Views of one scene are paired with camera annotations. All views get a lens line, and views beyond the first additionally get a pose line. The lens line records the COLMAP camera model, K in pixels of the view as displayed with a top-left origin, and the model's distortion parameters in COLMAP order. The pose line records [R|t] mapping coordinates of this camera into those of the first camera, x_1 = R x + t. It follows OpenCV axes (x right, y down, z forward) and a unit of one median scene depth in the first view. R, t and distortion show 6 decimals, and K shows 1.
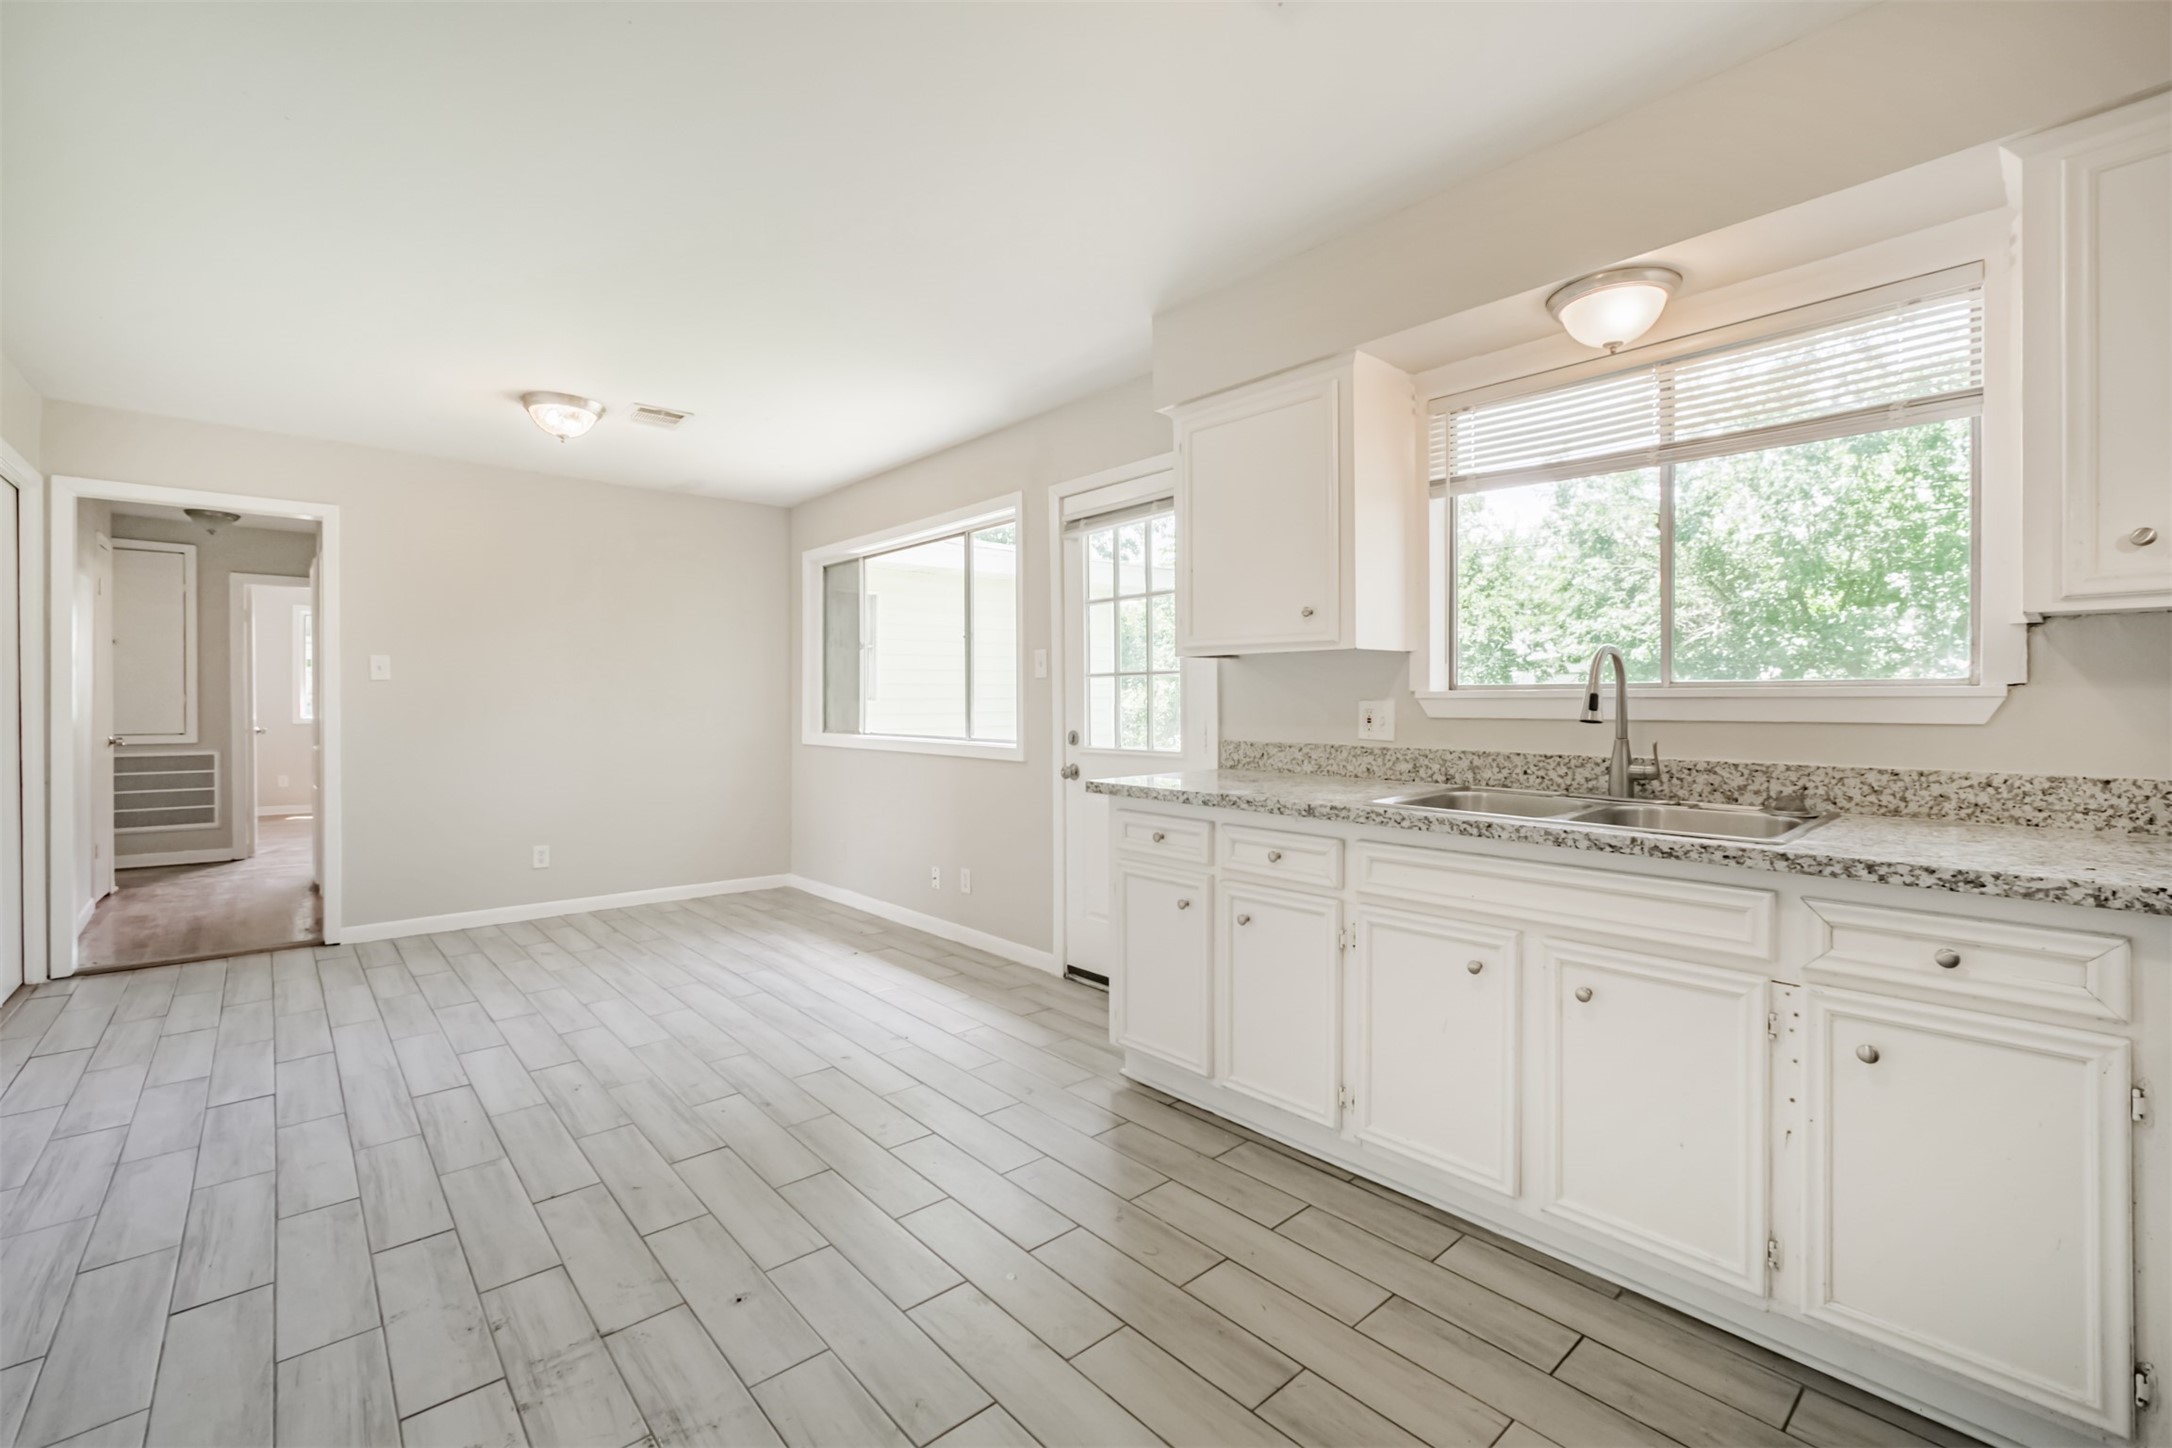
lens RADIAL K [[923.0, 0, 1080.2], [0, 923.0, 709.6], [0, 0, 1]] dist [-0.003203, 0.000016]
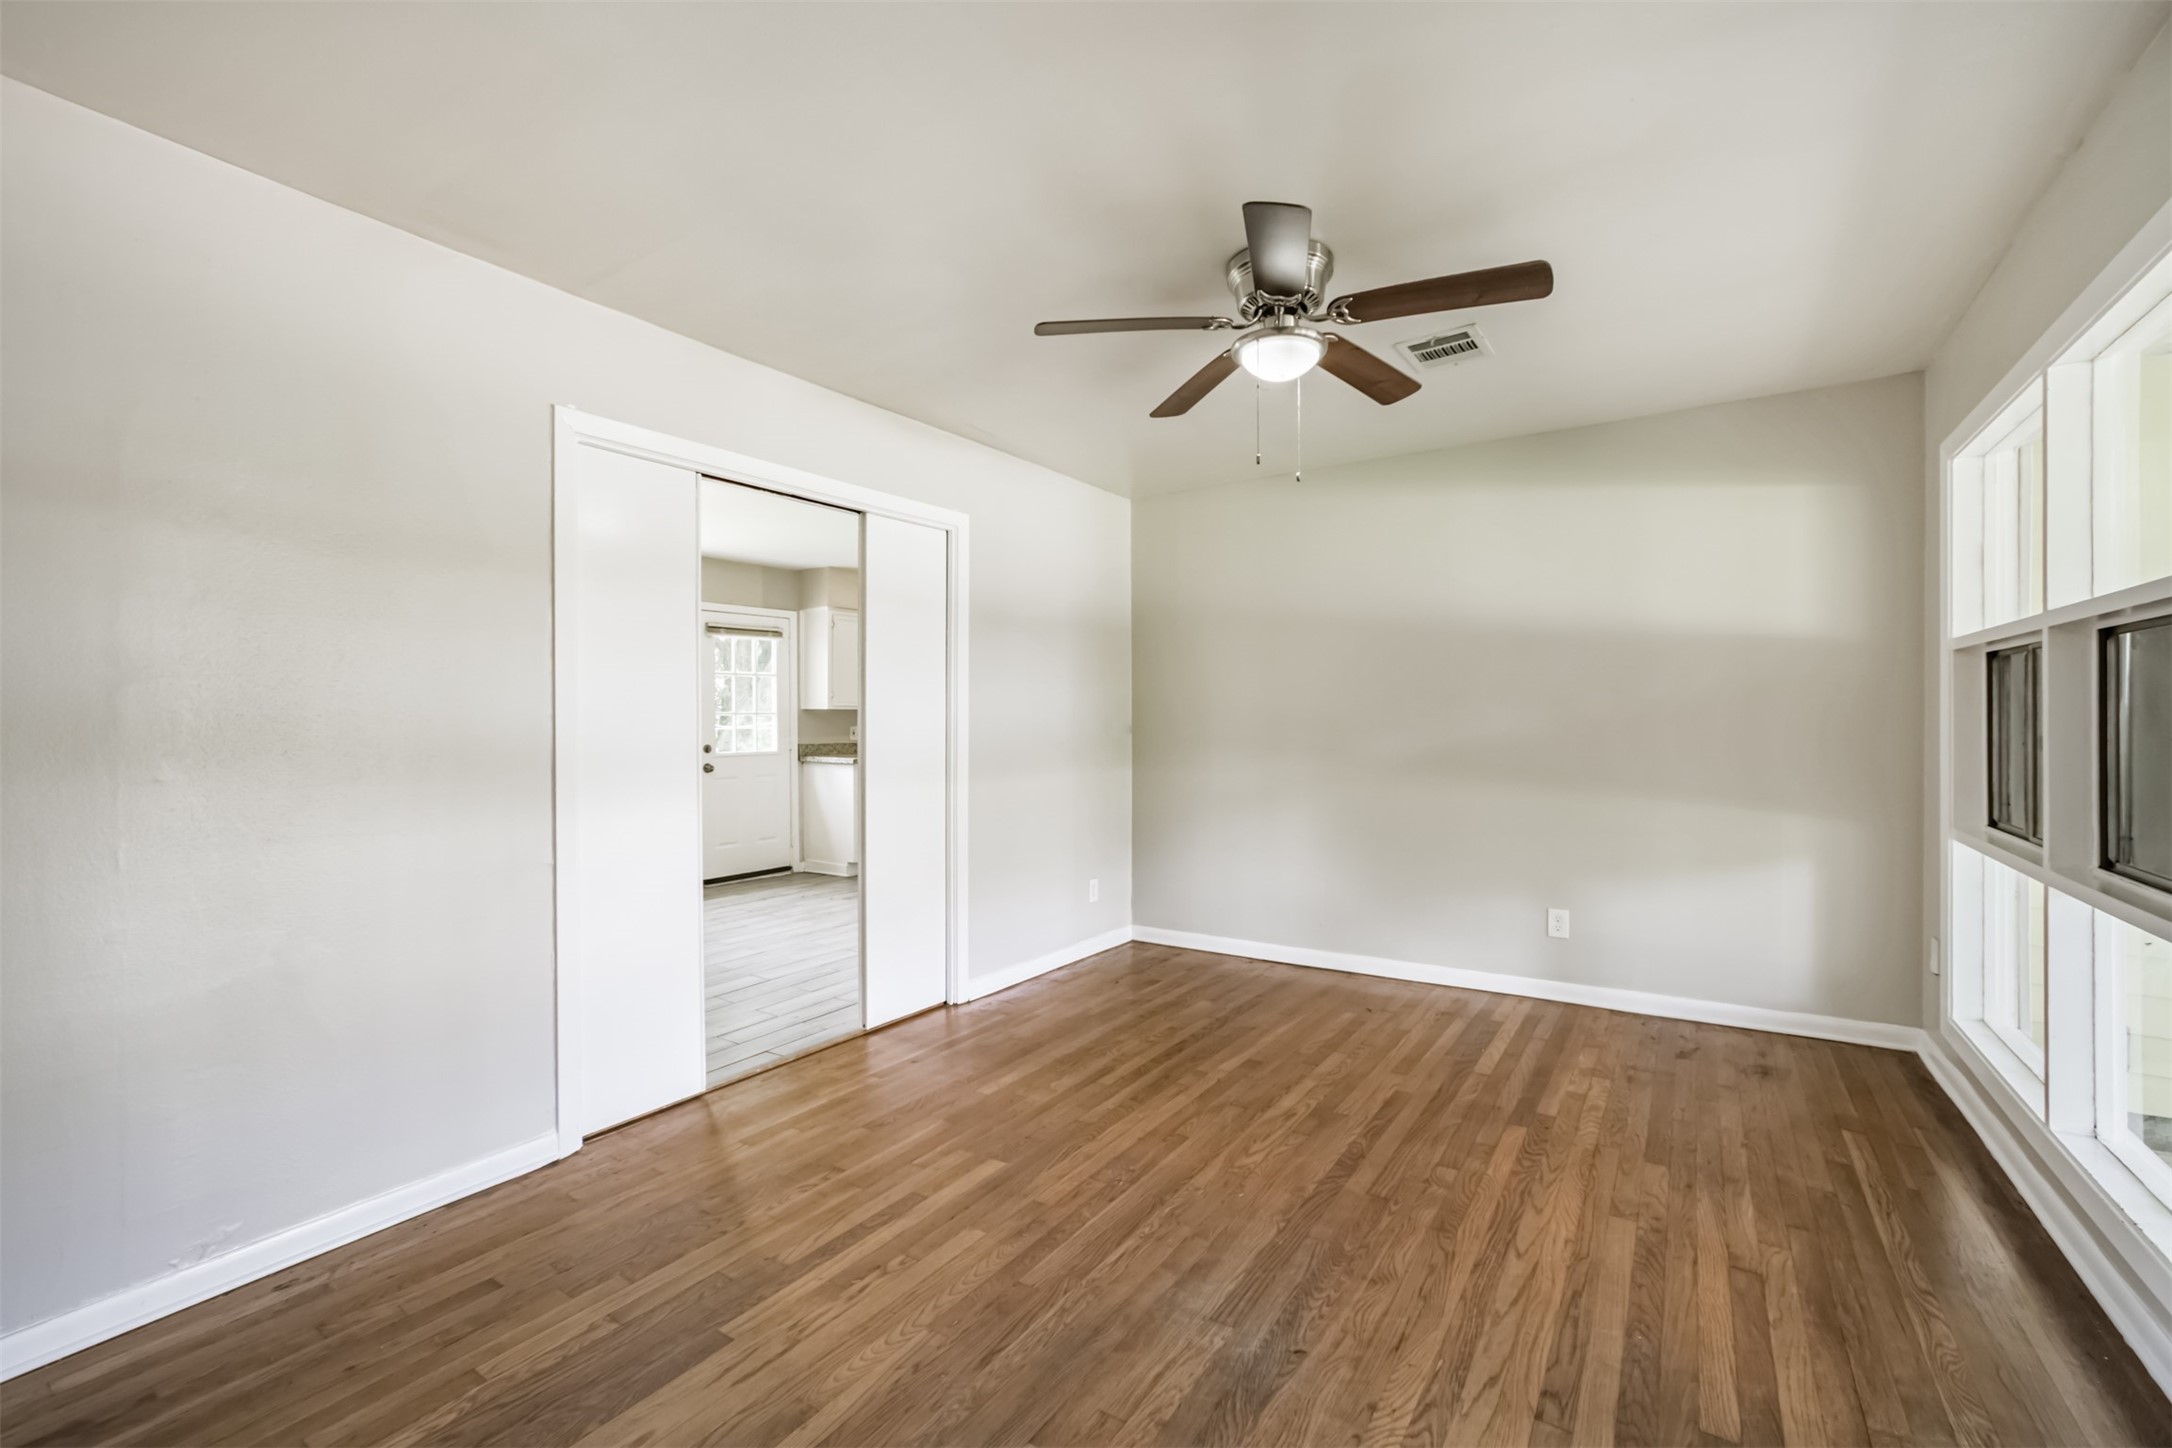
lens RADIAL K [[923.0, 0, 1085.8], [0, 923.0, 720.8], [0, 0, 1]] dist [-0.003203, 0.000016]
pose [[-0.260561, -0.002884, 0.965453, -3.124561], [0.007312, 0.999961, 0.004961, -0.042060], [-0.965430, 0.008352, -0.260530, 1.278378]]
